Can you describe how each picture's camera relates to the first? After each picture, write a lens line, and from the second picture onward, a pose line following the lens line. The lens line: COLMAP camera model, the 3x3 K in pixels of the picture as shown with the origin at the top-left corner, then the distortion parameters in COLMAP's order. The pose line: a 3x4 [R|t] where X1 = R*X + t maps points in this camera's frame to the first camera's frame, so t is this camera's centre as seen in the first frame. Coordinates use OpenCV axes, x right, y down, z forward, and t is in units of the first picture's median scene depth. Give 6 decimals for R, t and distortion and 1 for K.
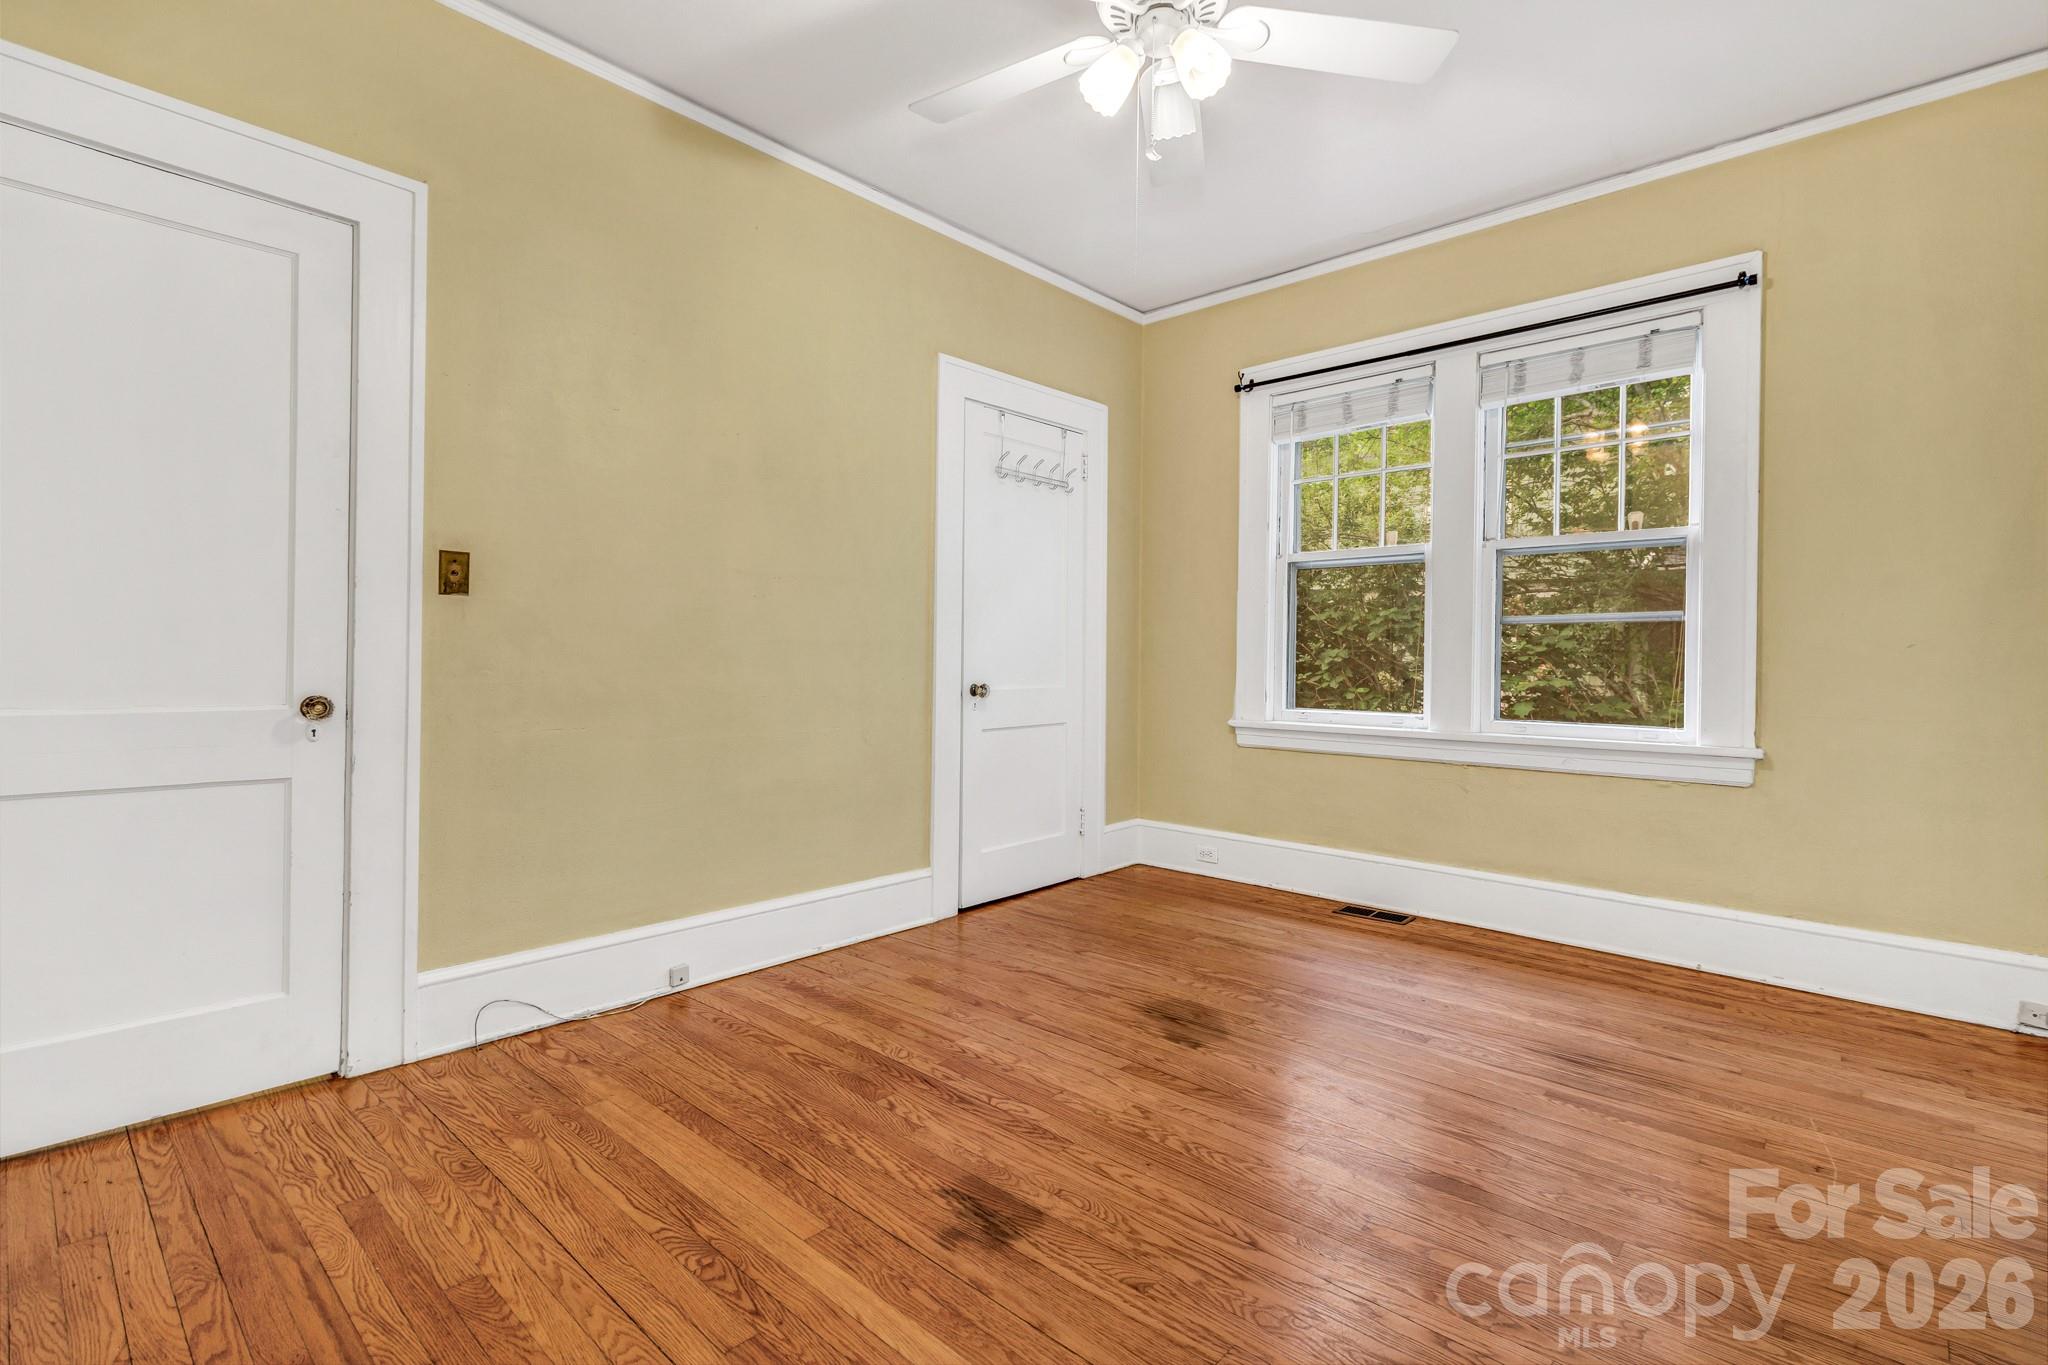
lens RADIAL K [[944.6, 0, 1027.4], [0, 944.6, 679.1], [0, 0, 1]] dist [0.001399, -0.000922]
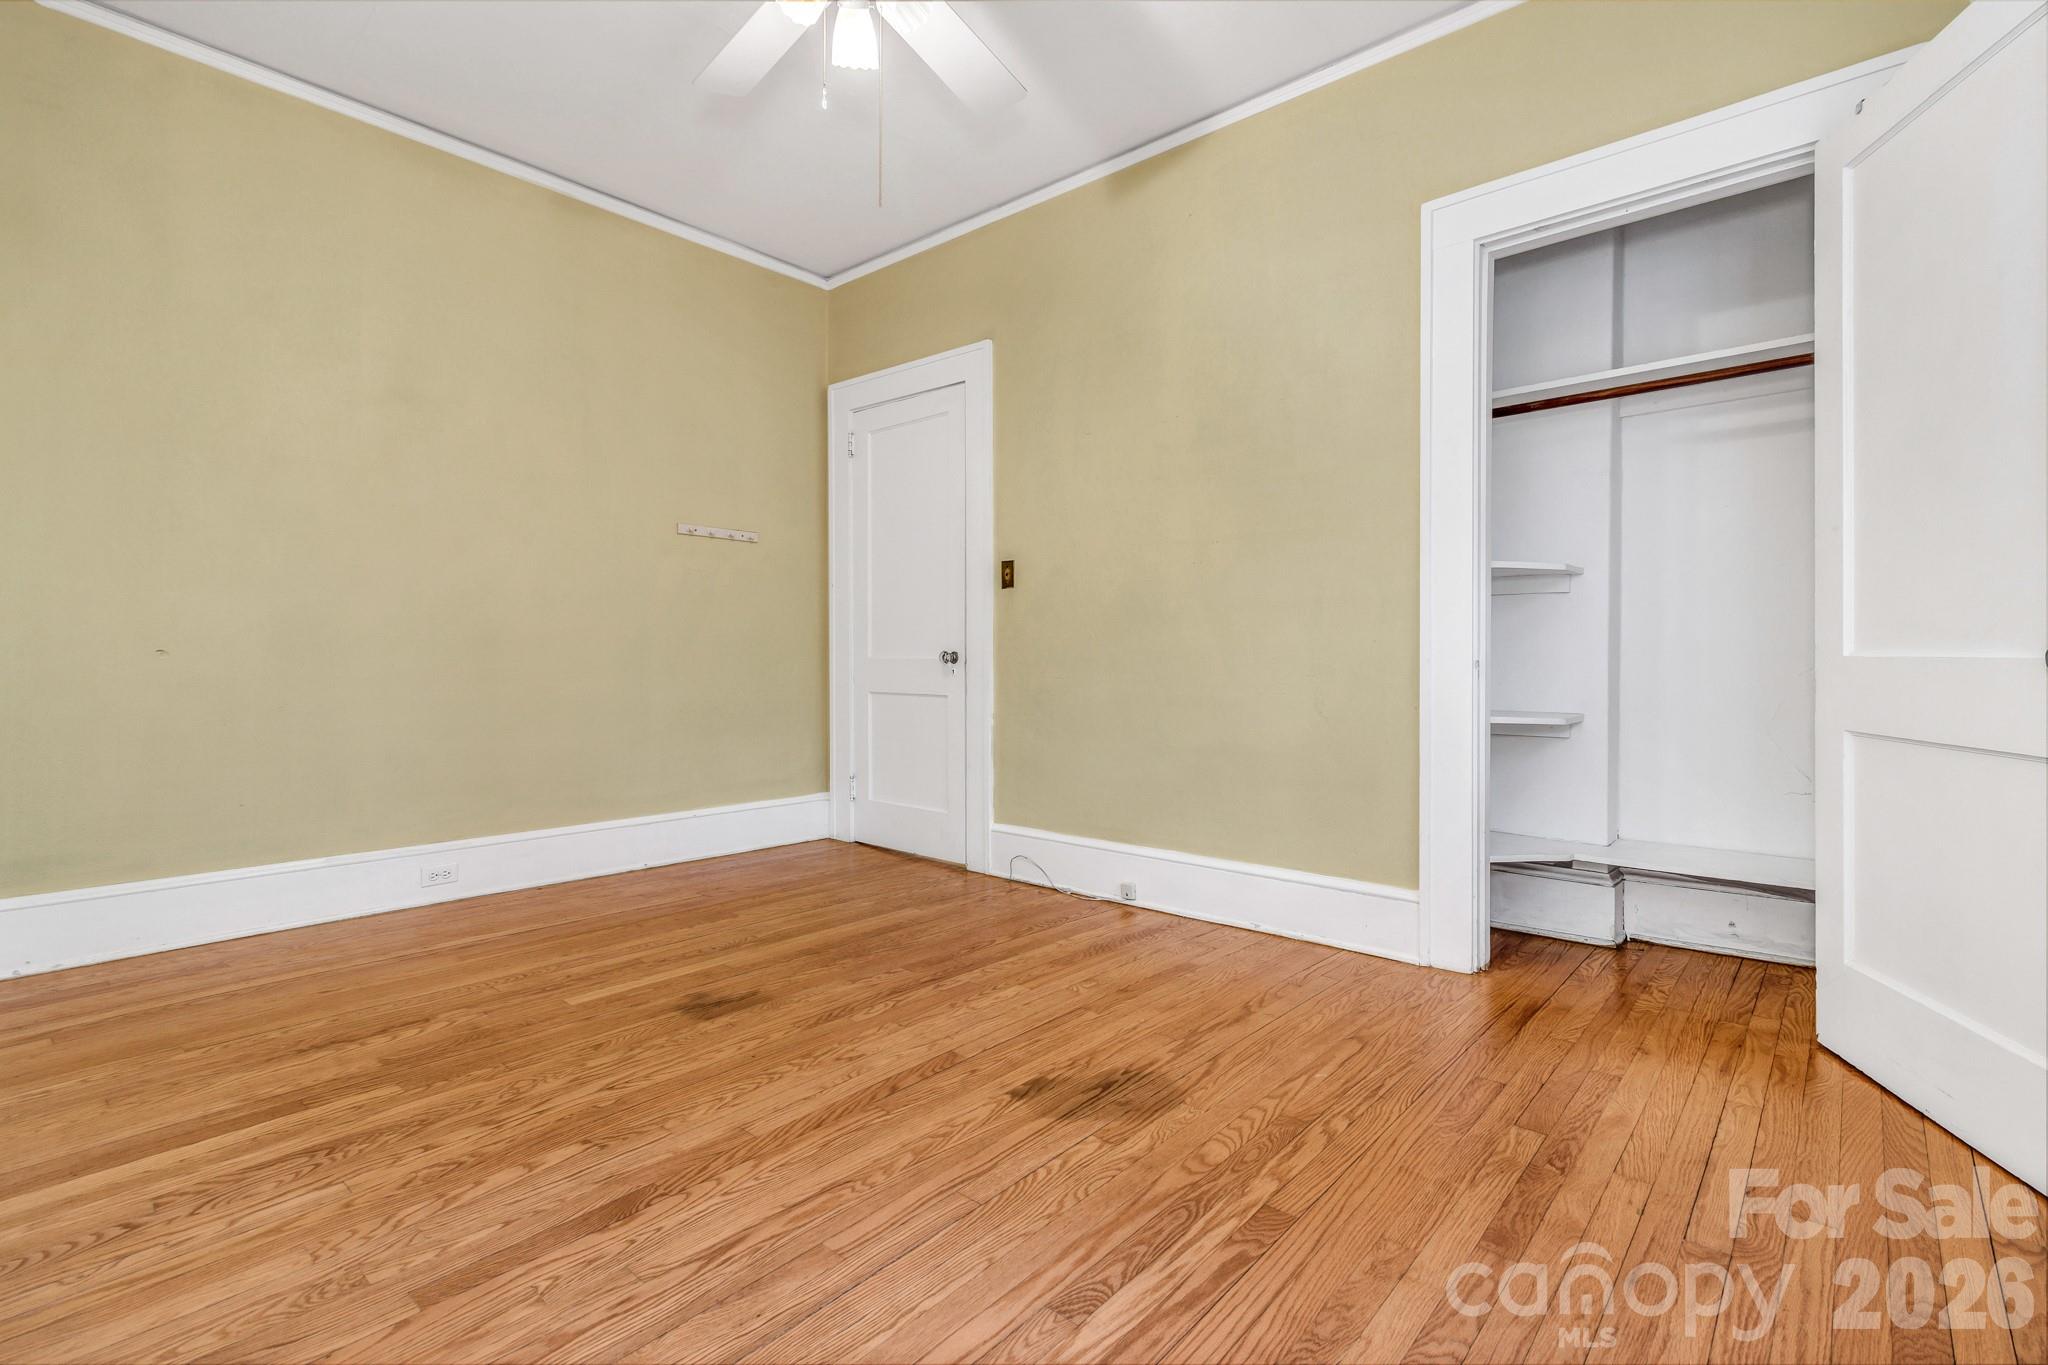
lens RADIAL K [[944.6, 0, 1026.4], [0, 944.6, 670.2], [0, 0, 1]] dist [0.001399, -0.000922]
pose [[0.016484, 0.006447, -0.999843, 0.869293], [-0.018071, 0.999818, 0.006149, 0.033407], [0.999701, 0.017967, 0.016598, 0.907193]]
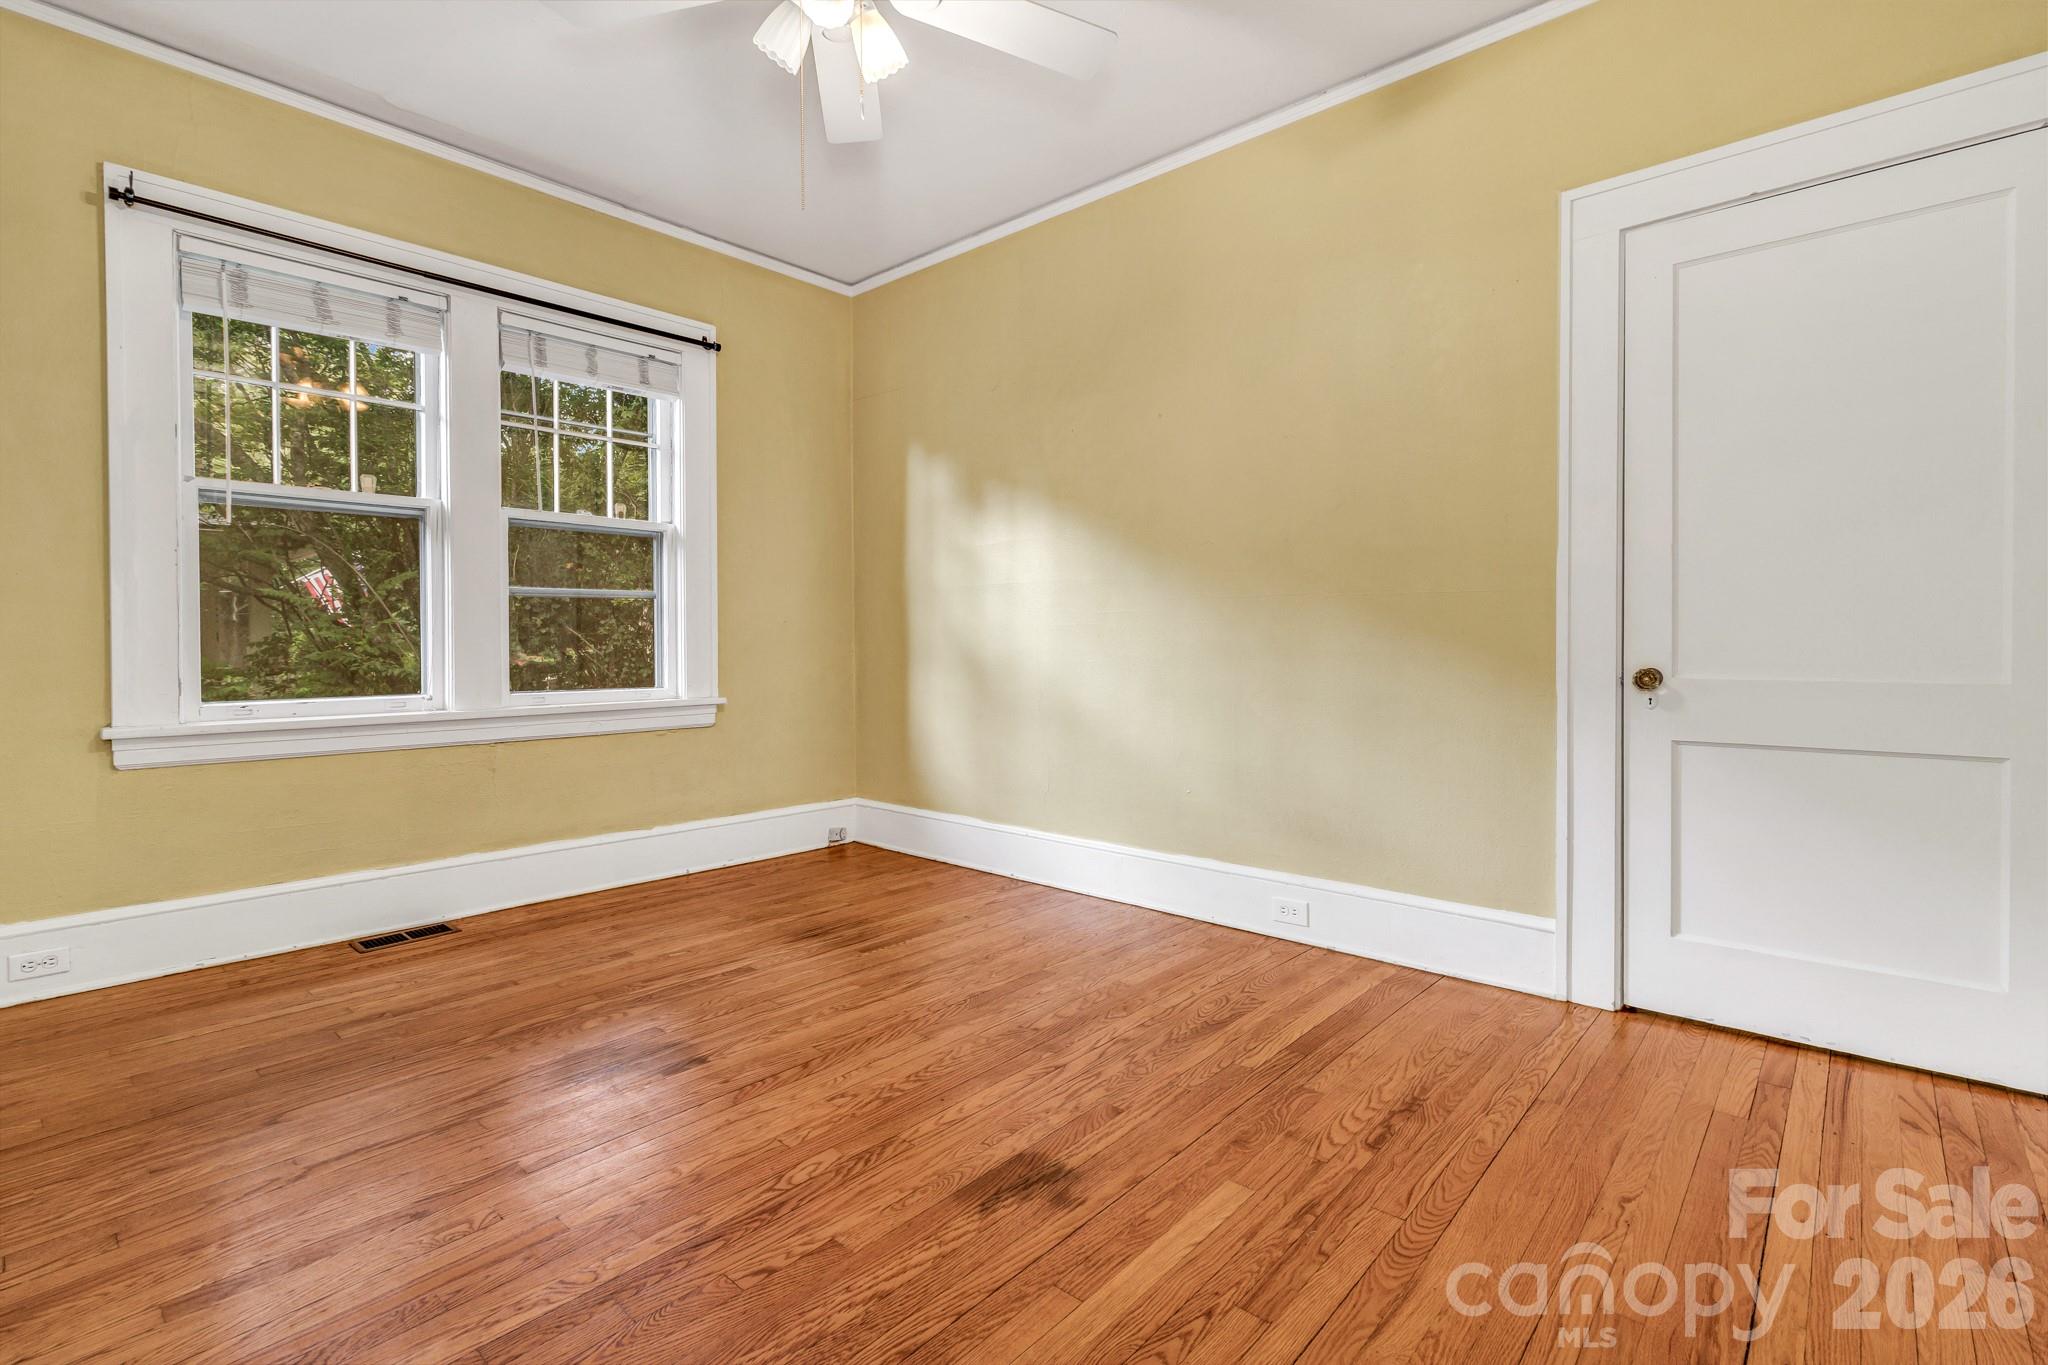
lens RADIAL K [[944.6, 0, 1038.8], [0, 944.6, 667.1], [0, 0, 1]] dist [0.001399, -0.000922]
pose [[-0.022142, -0.038221, 0.999024, -0.652024], [0.020706, 0.999037, 0.038680, -0.012375], [-0.999540, 0.021542, -0.021330, 0.633058]]
